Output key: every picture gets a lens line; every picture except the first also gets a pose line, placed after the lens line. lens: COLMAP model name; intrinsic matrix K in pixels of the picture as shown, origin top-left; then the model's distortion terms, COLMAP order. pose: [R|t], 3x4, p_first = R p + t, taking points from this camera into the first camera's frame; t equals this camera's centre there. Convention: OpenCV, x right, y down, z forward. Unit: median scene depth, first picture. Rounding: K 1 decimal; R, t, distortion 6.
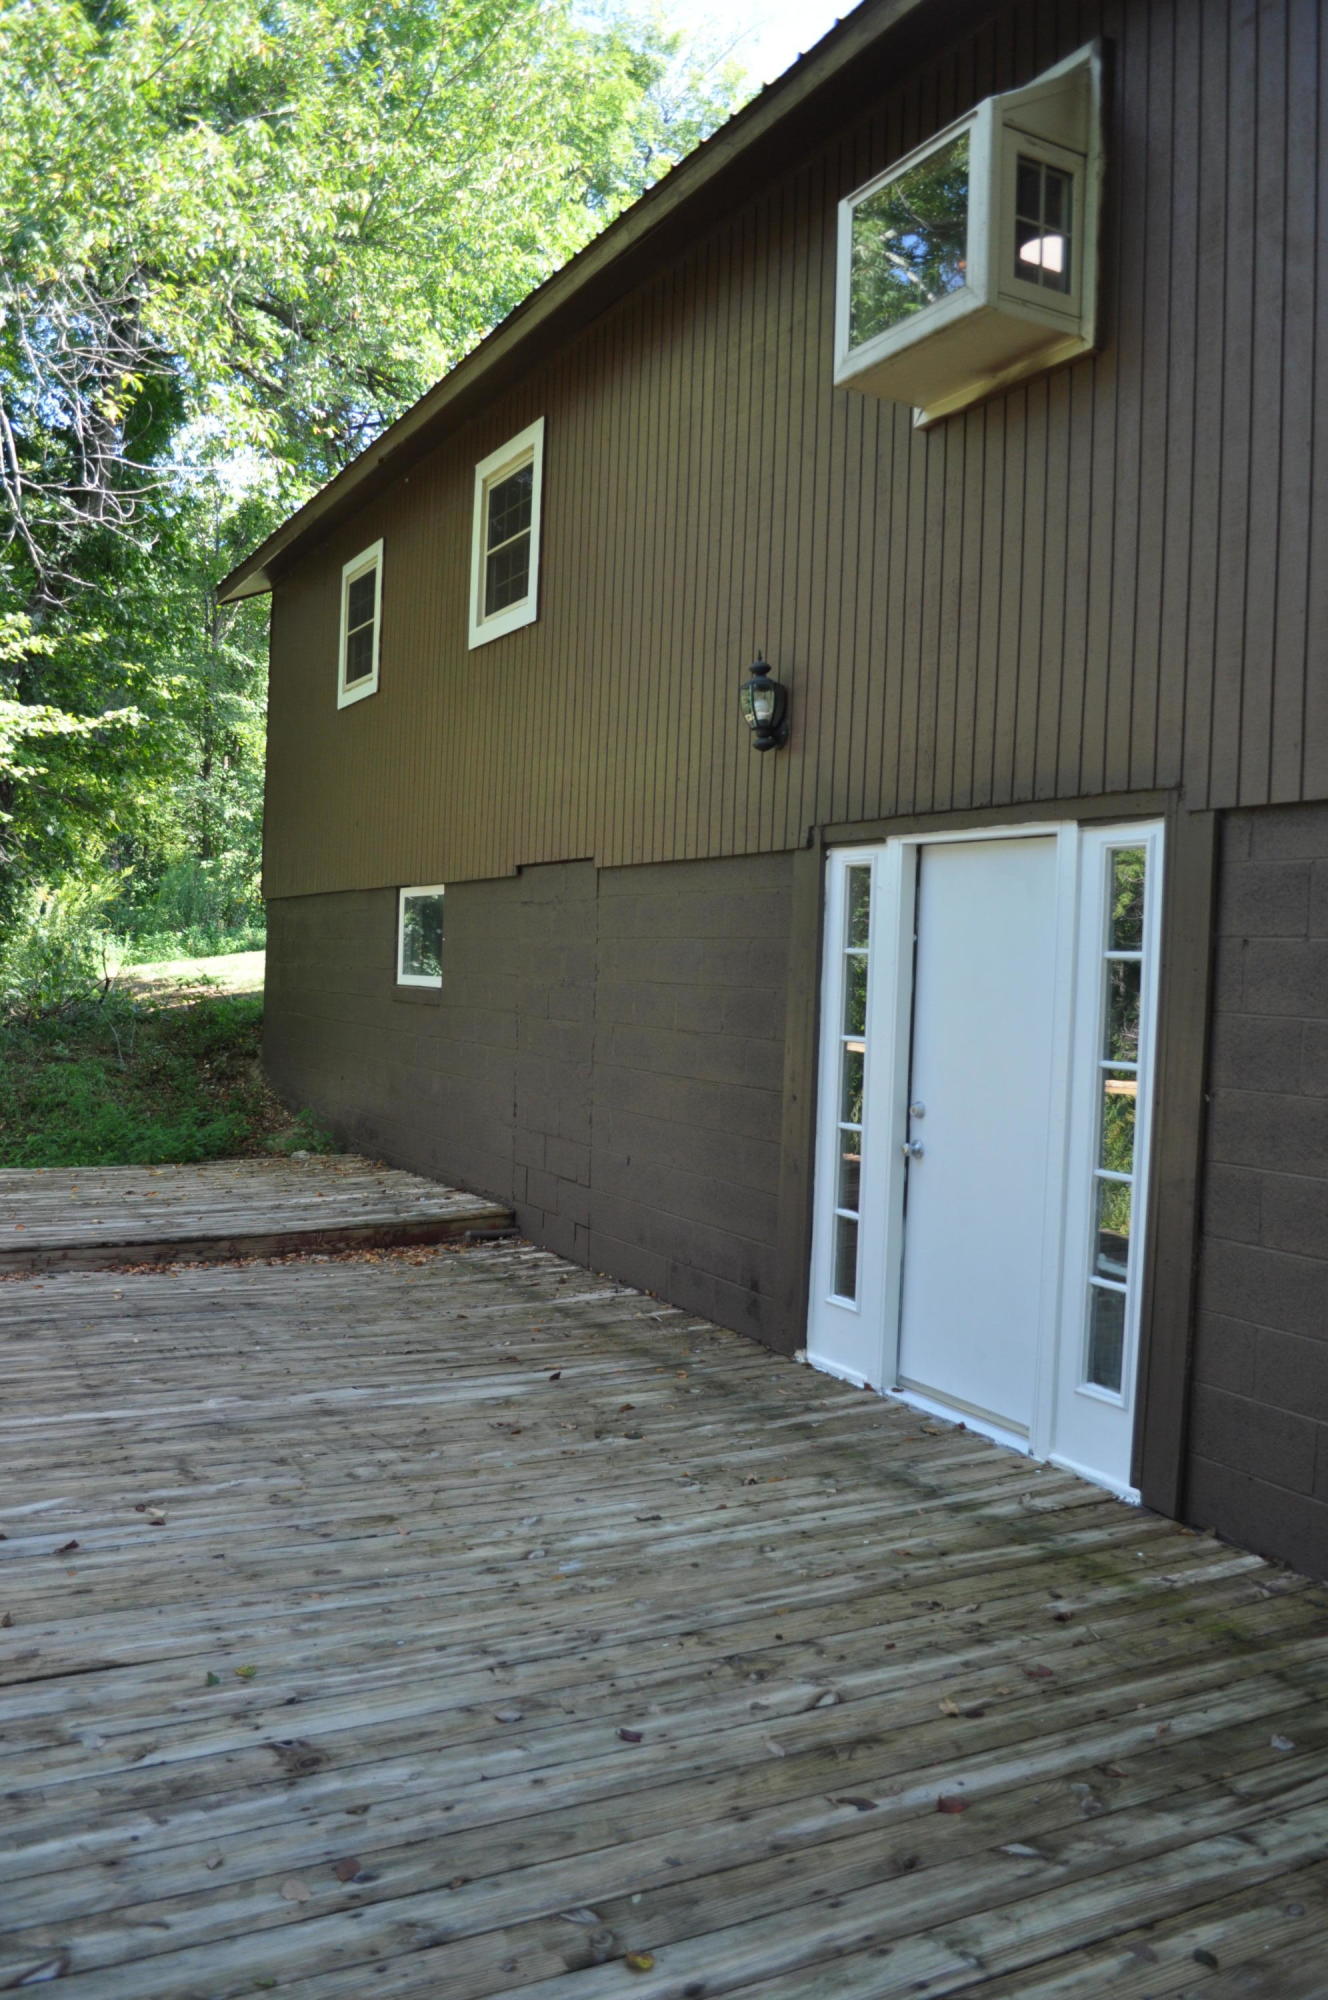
lens RADIAL K [[1571.4, 0, 653.2], [0, 1571.4, 1015.2], [0, 0, 1]] dist [-0.081226, 0.006083]
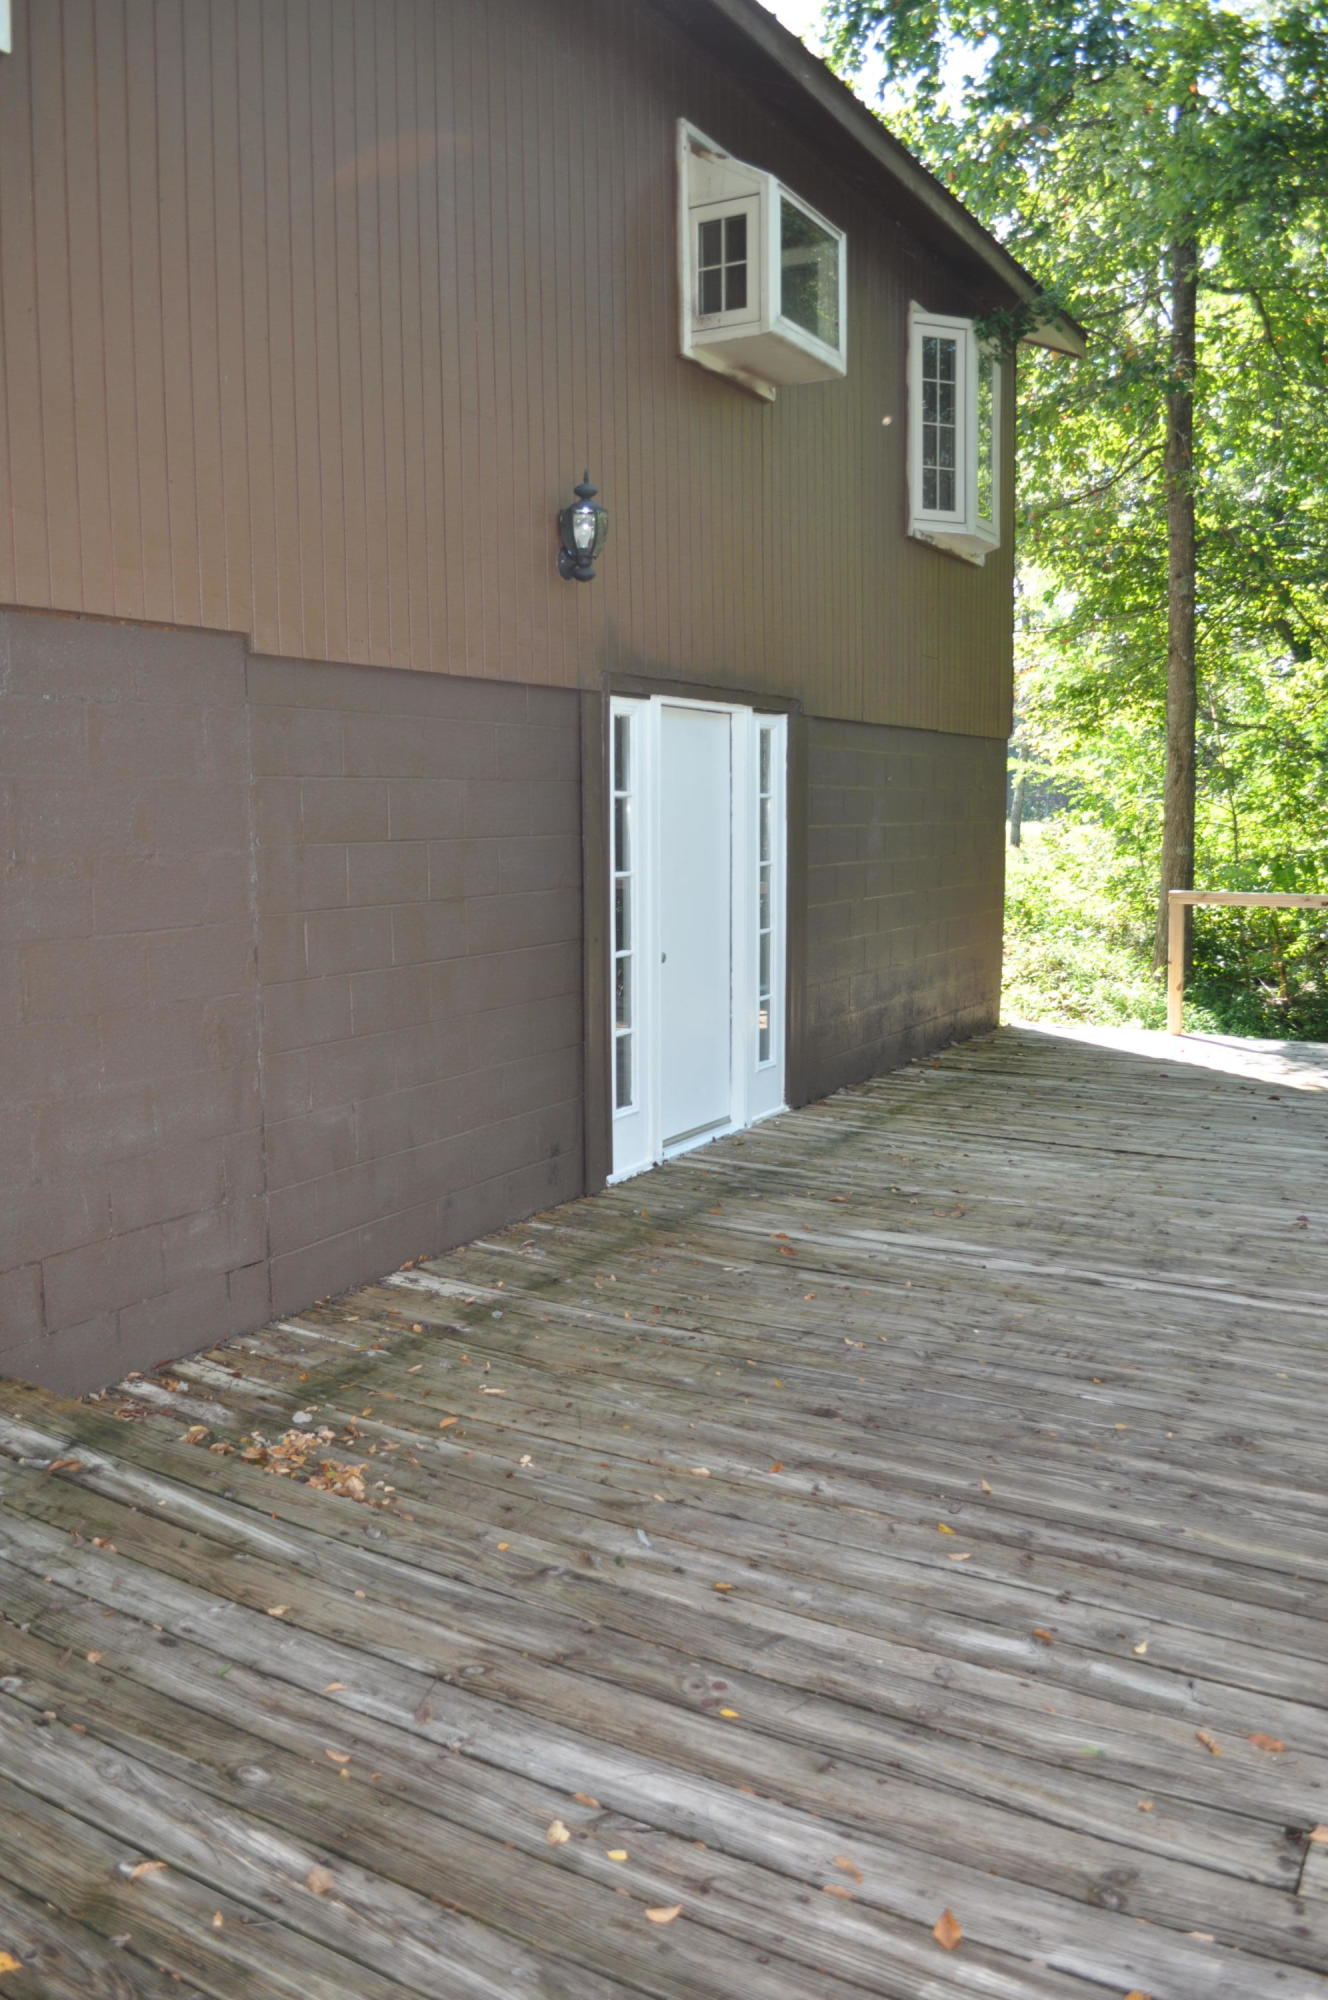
lens RADIAL K [[1571.4, 0, 653.2], [0, 1571.4, 1015.2], [0, 0, 1]] dist [-0.081226, 0.006083]
pose [[-0.544762, -0.136995, 0.827325, -0.879739], [0.018983, 0.984299, 0.175487, -0.087662], [-0.838376, 0.111304, -0.533608, 1.716164]]
